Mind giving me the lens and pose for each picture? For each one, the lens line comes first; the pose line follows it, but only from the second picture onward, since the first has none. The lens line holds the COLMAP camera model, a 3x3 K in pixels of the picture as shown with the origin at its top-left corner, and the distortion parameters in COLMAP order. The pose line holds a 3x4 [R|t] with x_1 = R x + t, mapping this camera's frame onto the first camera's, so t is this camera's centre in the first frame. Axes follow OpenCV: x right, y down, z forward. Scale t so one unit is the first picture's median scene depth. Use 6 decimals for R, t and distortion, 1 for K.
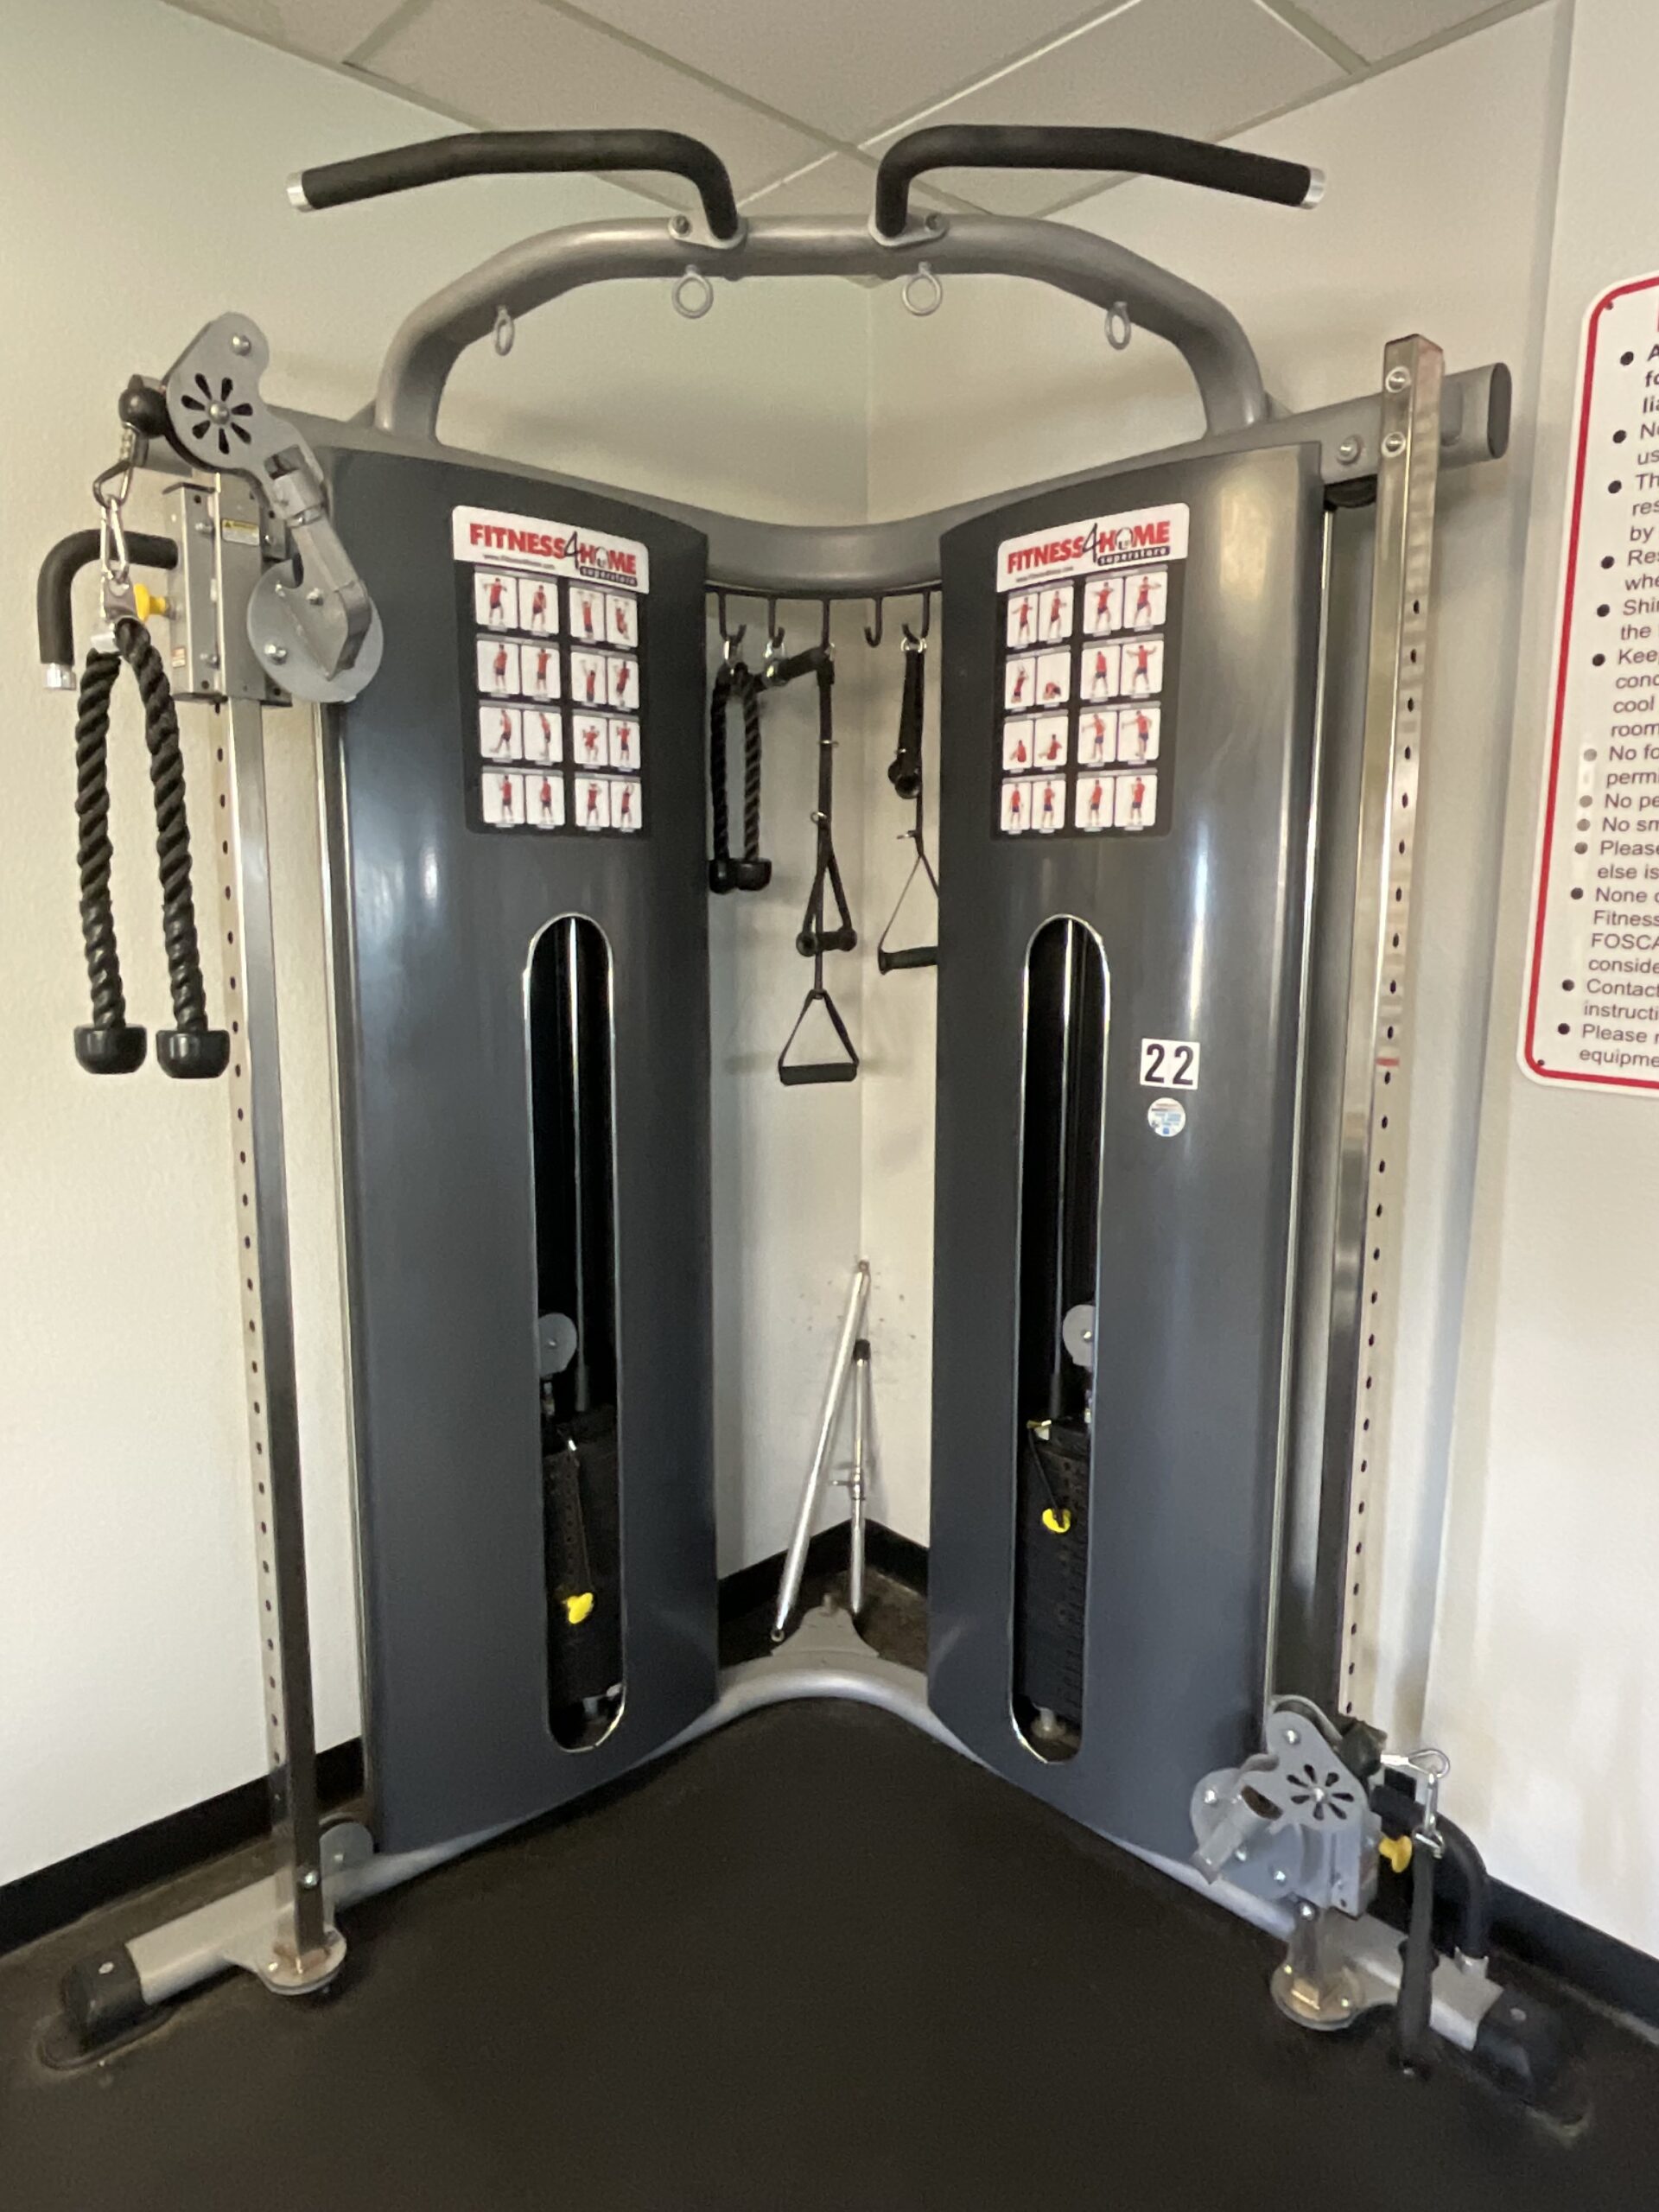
lens RADIAL K [[1364.3, 0, 829.9], [0, 1364.3, 1100.4], [0, 0, 1]] dist [-0.026287, 0.000014]
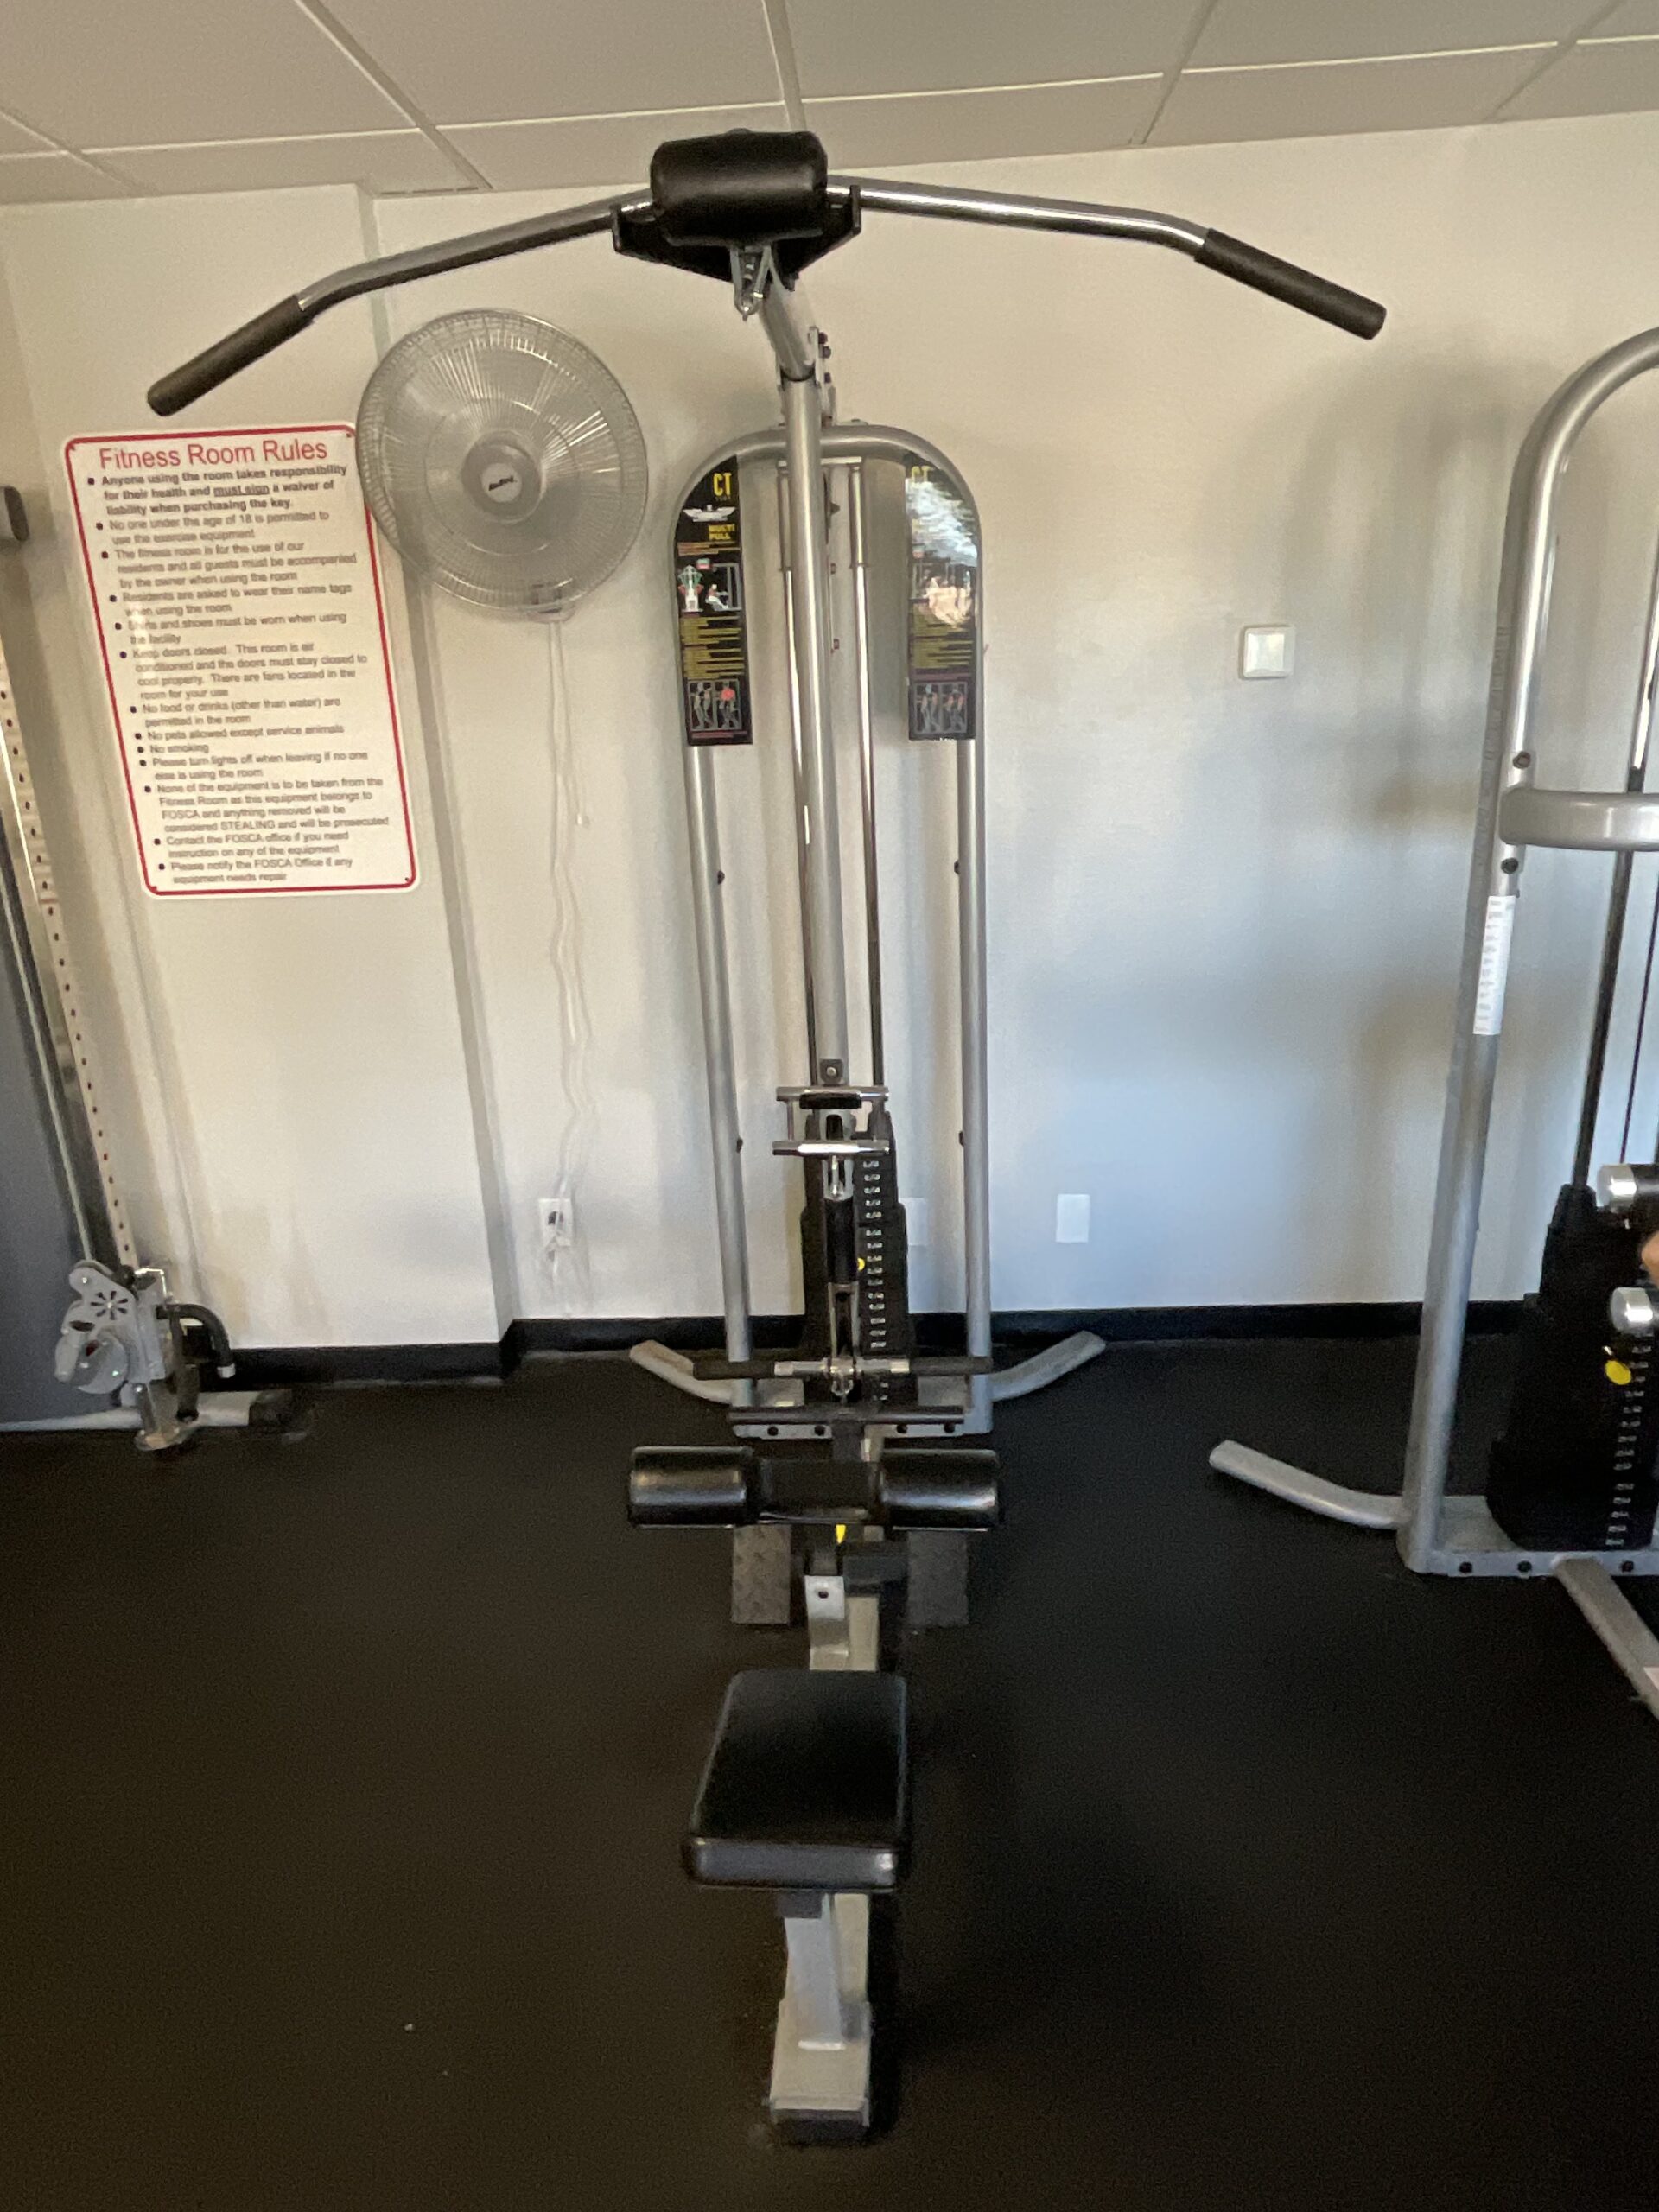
lens RADIAL K [[1364.3, 0, 833.2], [0, 1364.3, 1112.7], [0, 0, 1]] dist [-0.026287, 0.000014]
pose [[0.713067, -0.250081, 0.654978, -0.069756], [0.156444, 0.967420, 0.199057, 0.043661], [-0.683419, -0.039473, 0.728959, -0.924133]]
